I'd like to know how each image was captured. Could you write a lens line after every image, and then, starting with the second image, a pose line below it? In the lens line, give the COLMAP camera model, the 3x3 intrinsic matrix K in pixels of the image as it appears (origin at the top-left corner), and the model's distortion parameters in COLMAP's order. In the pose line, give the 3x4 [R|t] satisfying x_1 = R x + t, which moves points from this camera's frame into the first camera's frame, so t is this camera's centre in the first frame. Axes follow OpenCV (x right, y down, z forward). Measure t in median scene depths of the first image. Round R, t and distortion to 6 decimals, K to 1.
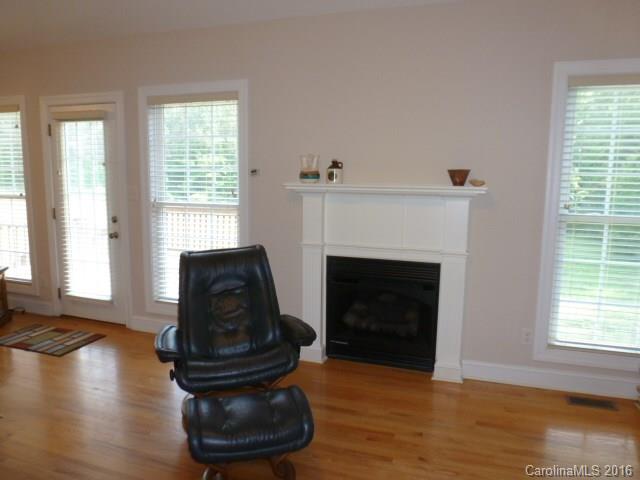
lens RADIAL K [[460.5, 0, 324.2], [0, 460.5, 240.1], [0, 0, 1]] dist [-0.067873, 0.024347]
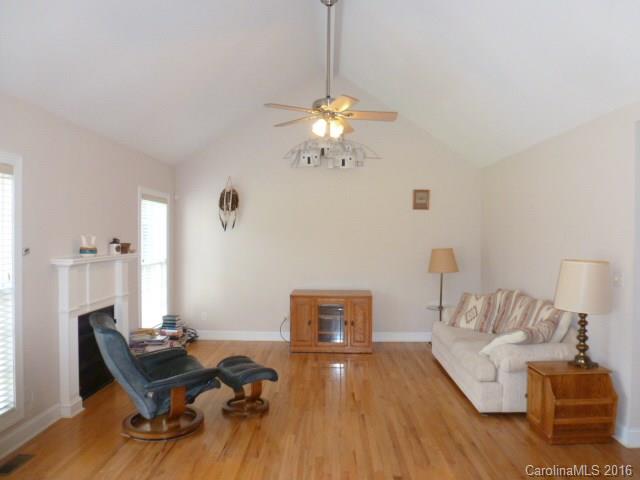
lens RADIAL K [[460.5, 0, 320.9], [0, 460.5, 237.2], [0, 0, 1]] dist [-0.067873, 0.024347]
pose [[-0.300961, -0.013609, 0.953539, -1.358742], [0.135125, 0.989201, 0.056767, -0.159178], [-0.944015, 0.145932, -0.295872, 0.750700]]
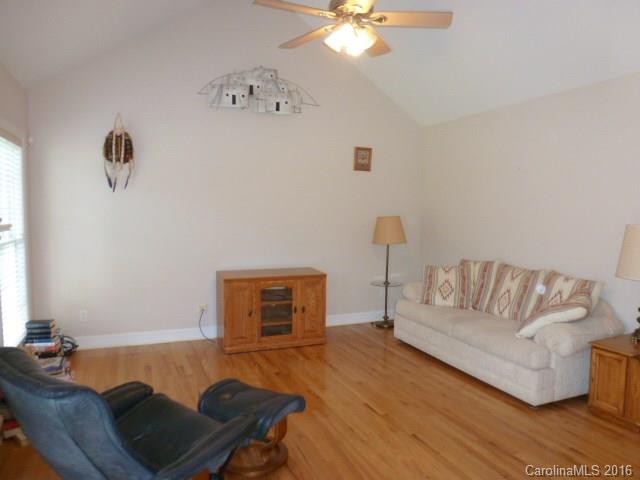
lens RADIAL K [[460.5, 0, 324.0], [0, 460.5, 244.5], [0, 0, 1]] dist [-0.067873, 0.024347]
pose [[-0.667347, -0.072141, 0.741245, -0.773364], [0.096156, 0.978620, 0.181814, -0.162093], [-0.738513, 0.192608, -0.646143, 0.998763]]
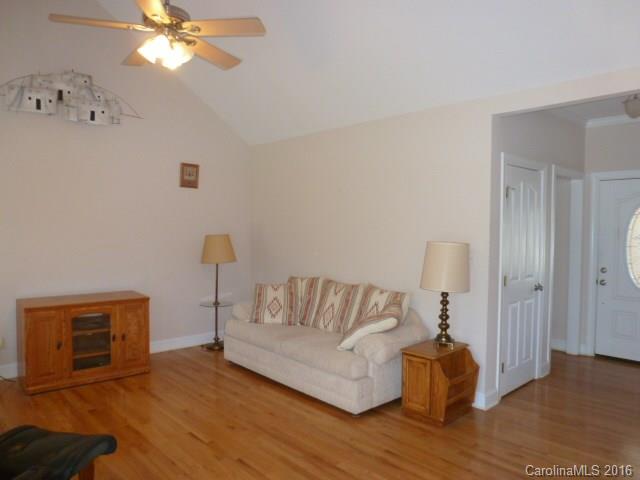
lens RADIAL K [[460.5, 0, 324.9], [0, 460.5, 245.0], [0, 0, 1]] dist [-0.067873, 0.024347]
pose [[-0.880669, -0.035837, 0.472375, -0.795236], [0.052295, 0.983686, 0.172124, -0.161347], [-0.470837, 0.176287, -0.864428, 0.962757]]
